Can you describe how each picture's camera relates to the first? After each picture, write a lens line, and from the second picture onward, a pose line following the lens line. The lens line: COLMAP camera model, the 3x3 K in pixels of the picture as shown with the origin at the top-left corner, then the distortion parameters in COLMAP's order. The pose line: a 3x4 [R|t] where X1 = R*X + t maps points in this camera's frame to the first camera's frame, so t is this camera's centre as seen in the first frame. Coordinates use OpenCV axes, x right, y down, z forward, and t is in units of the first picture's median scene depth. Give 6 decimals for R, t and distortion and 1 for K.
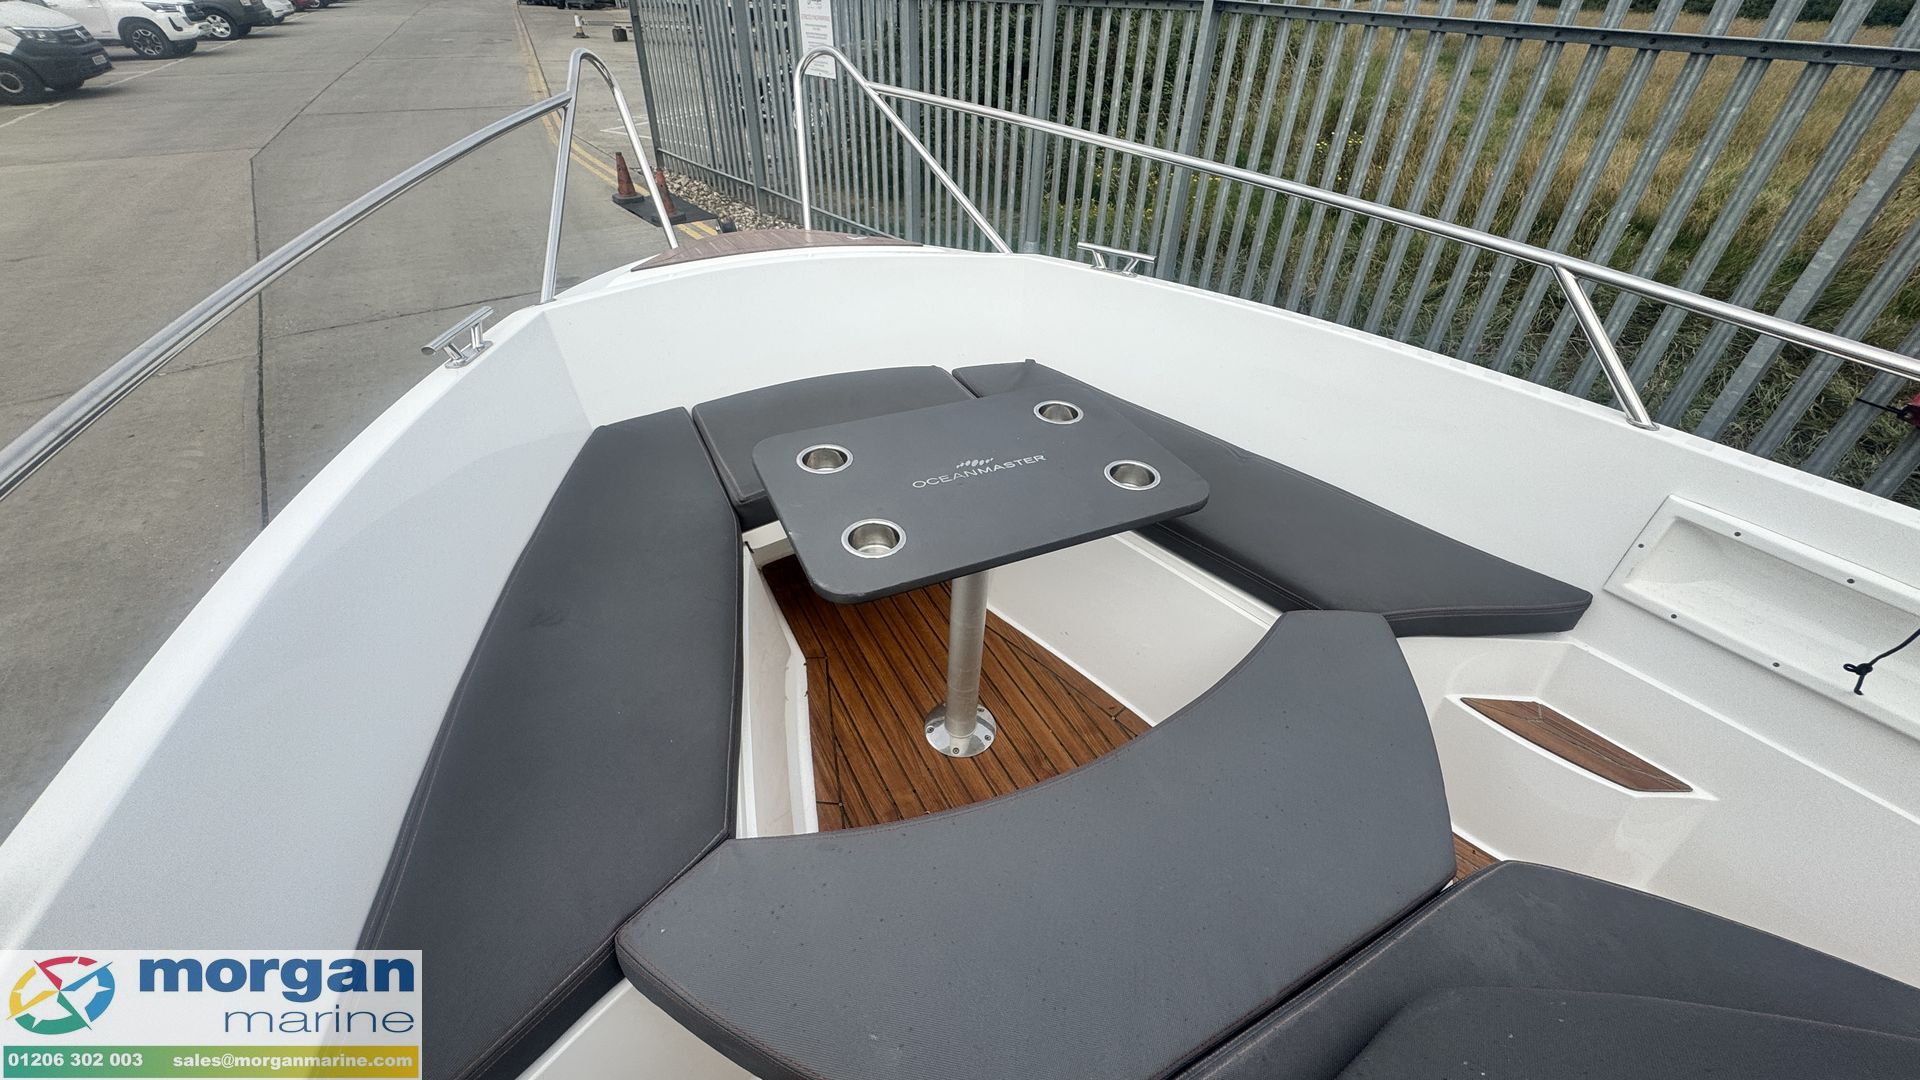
lens RADIAL K [[766.5, 0, 963.6], [0, 766.5, 542.5], [0, 0, 1]] dist [-0.002962, -0.000261]
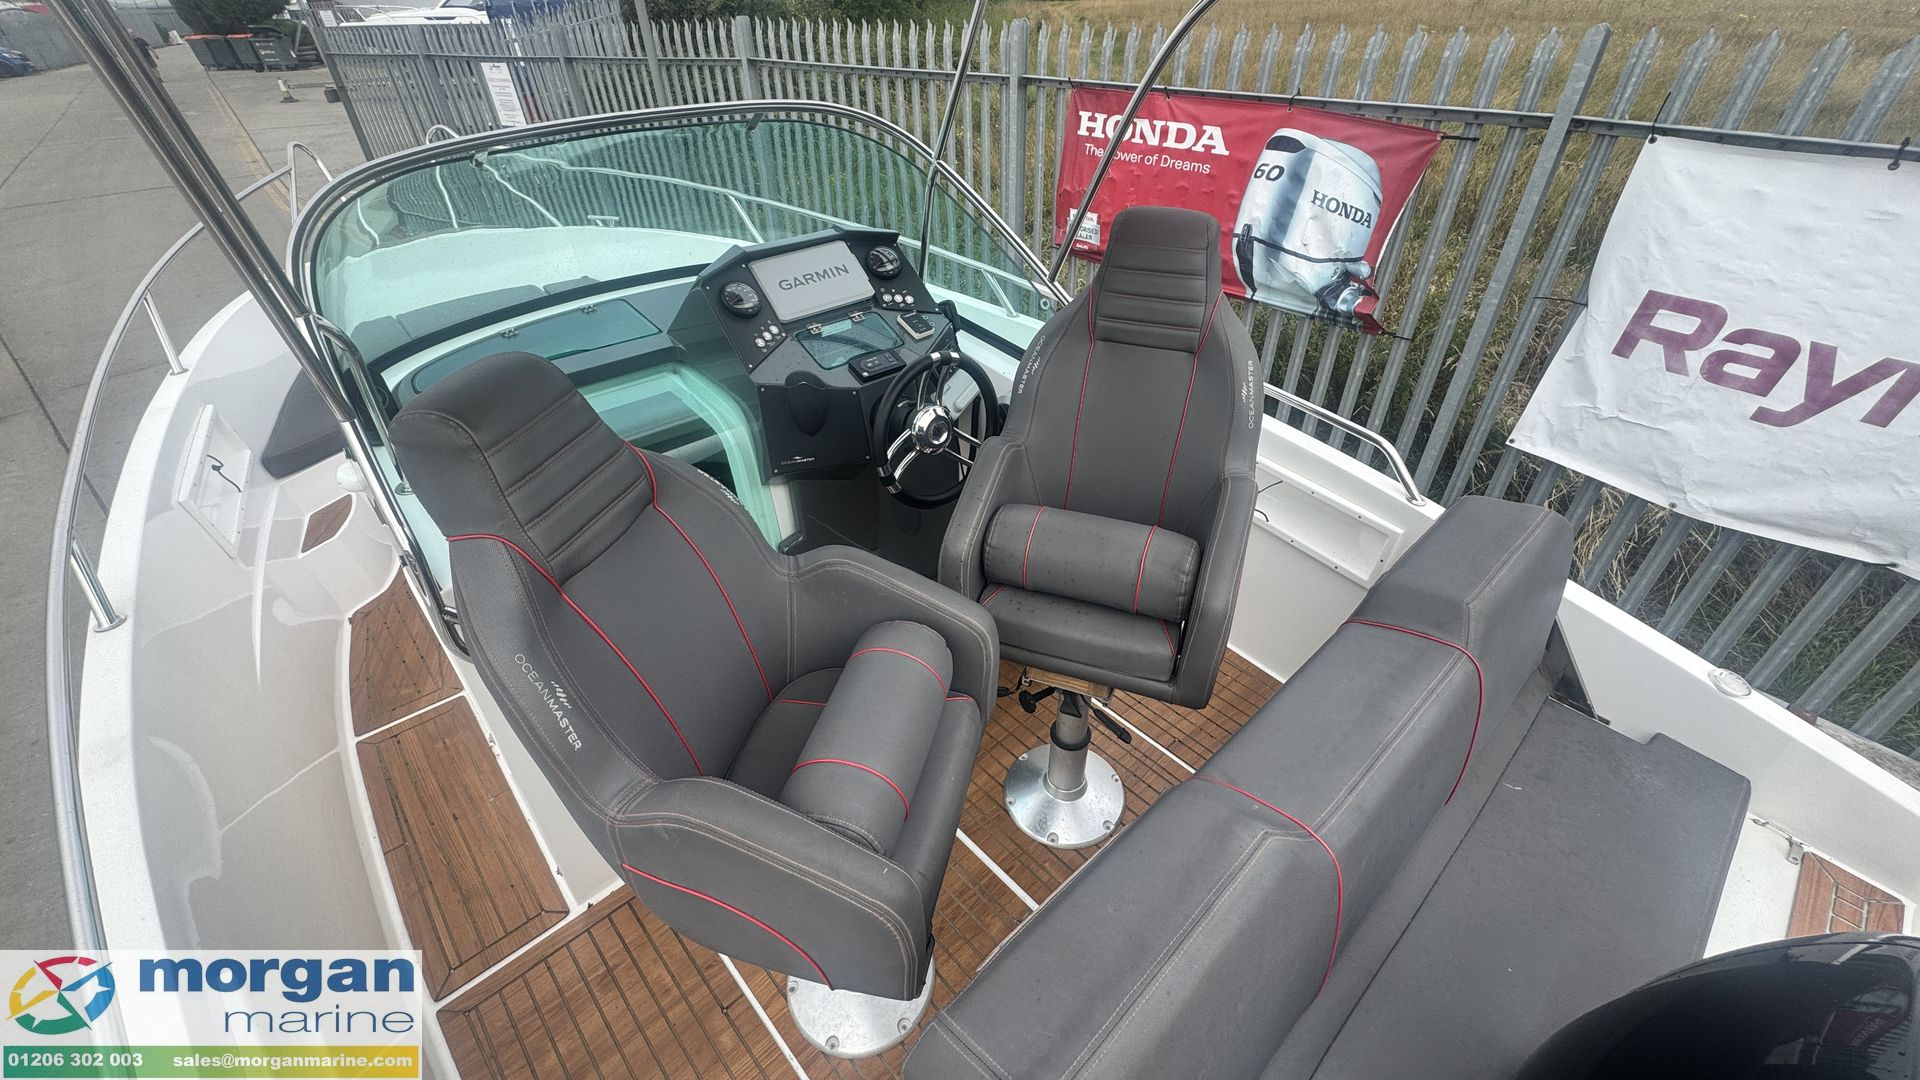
lens RADIAL K [[766.5, 0, 955.0], [0, 766.5, 534.1], [0, 0, 1]] dist [-0.002962, -0.000261]
pose [[0.965689, -0.192177, 0.174681, 0.545184], [0.195413, 0.980720, -0.001351, 0.605660], [-0.171054, 0.035440, 0.984624, -1.070106]]
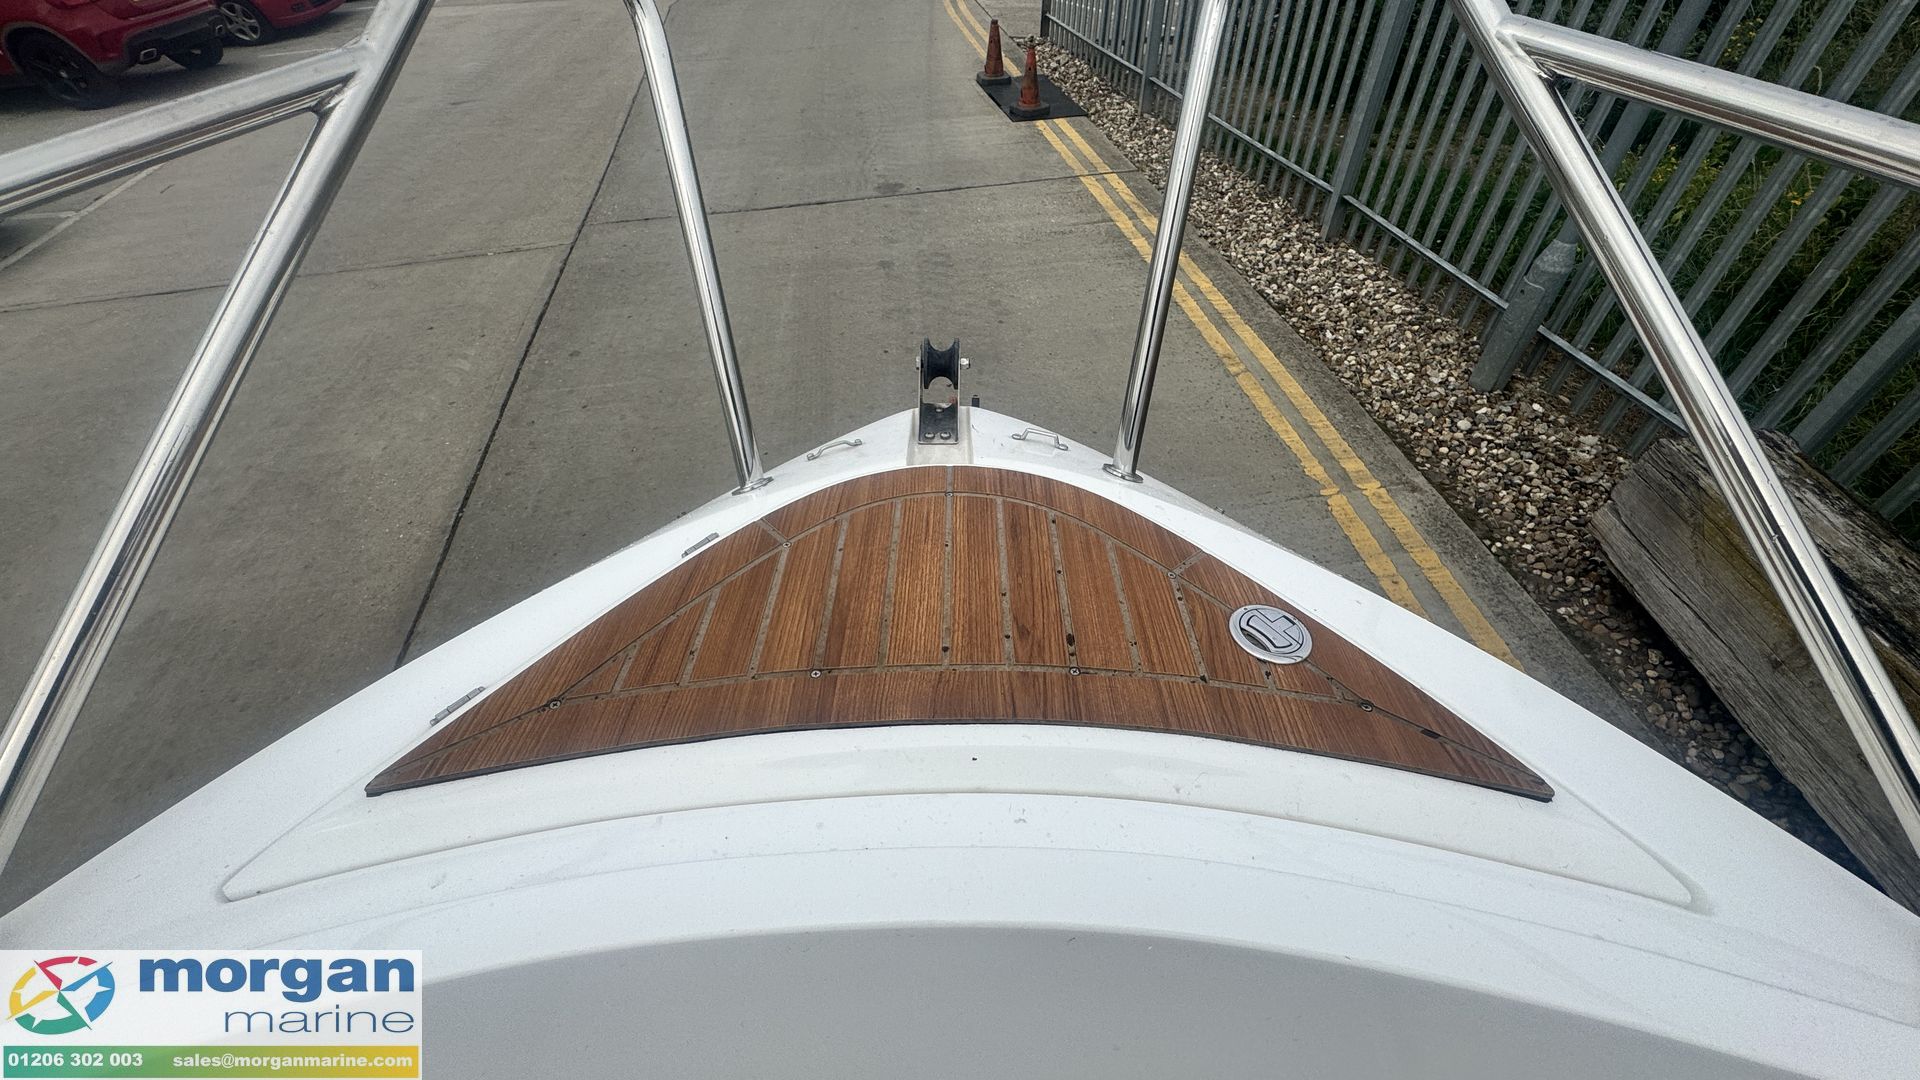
lens RADIAL K [[766.5, 0, 956.8], [0, 766.5, 545.1], [0, 0, 1]] dist [-0.002962, -0.000261]
pose [[0.893085, 0.285662, -0.347558, -0.155994], [-0.233349, 0.954631, 0.185008, -0.472310], [0.384639, -0.084126, 0.919226, 0.744666]]
